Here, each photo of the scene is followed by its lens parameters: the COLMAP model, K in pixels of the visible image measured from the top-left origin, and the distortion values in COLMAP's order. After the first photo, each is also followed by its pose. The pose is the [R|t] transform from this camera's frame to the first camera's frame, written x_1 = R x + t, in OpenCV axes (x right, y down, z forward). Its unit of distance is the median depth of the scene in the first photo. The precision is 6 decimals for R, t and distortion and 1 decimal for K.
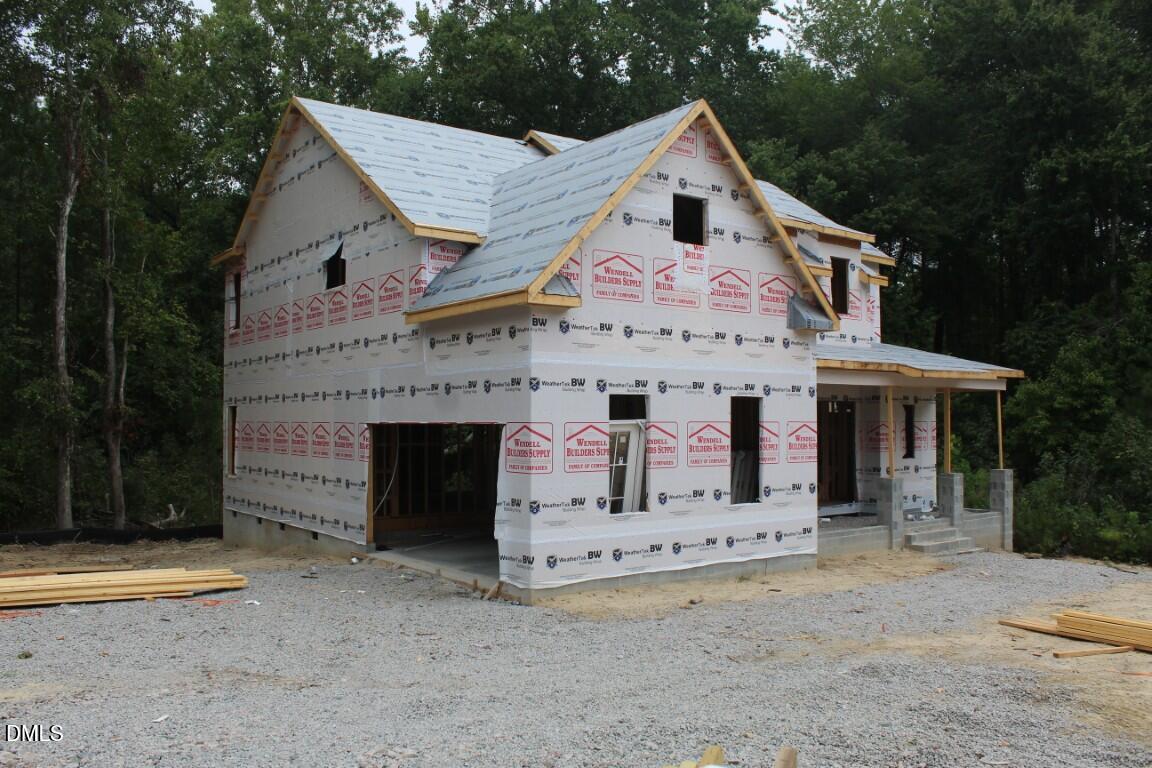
lens RADIAL K [[946.3, 0, 575.4], [0, 946.3, 390.9], [0, 0, 1]] dist [-0.131338, 0.039069]
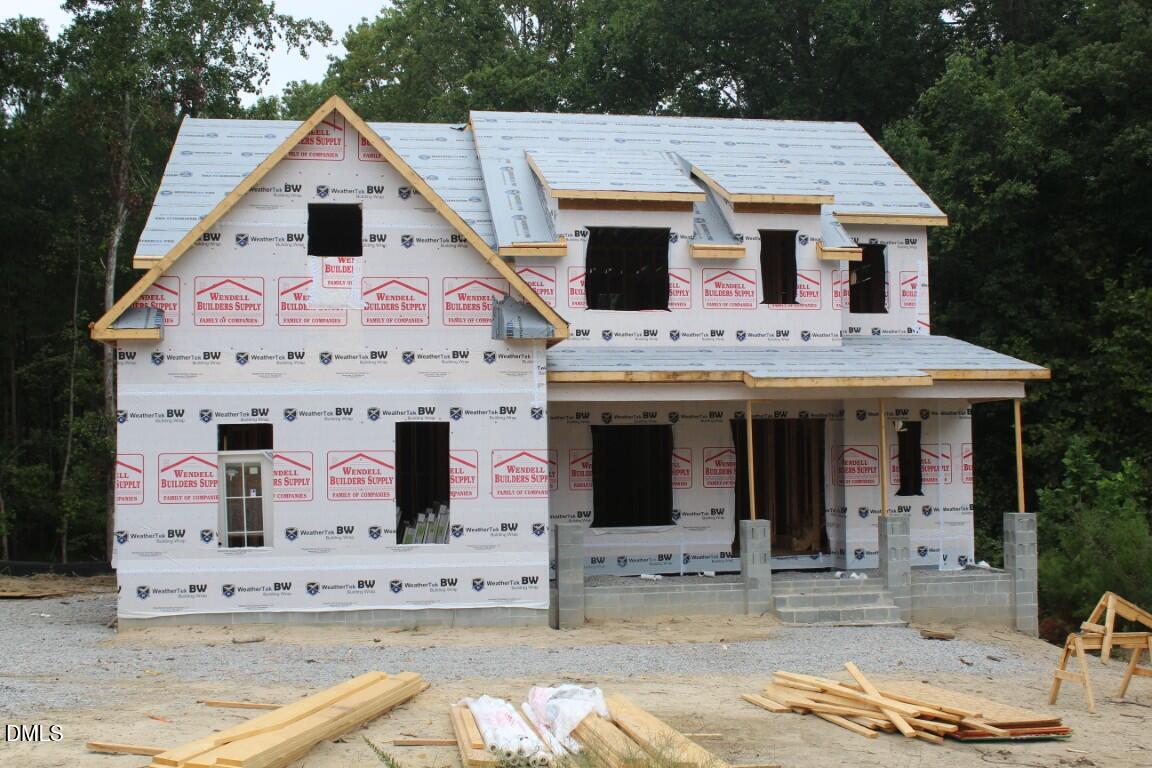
lens RADIAL K [[1269.8, 0, 576.6], [0, 1269.8, 393.7], [0, 0, 1]] dist [-0.086266, 0.000000]
pose [[0.887267, -0.029950, -0.460282, 0.866900], [0.026937, 0.999551, -0.013115, -0.000746], [0.460469, -0.000763, 0.887676, 0.019466]]
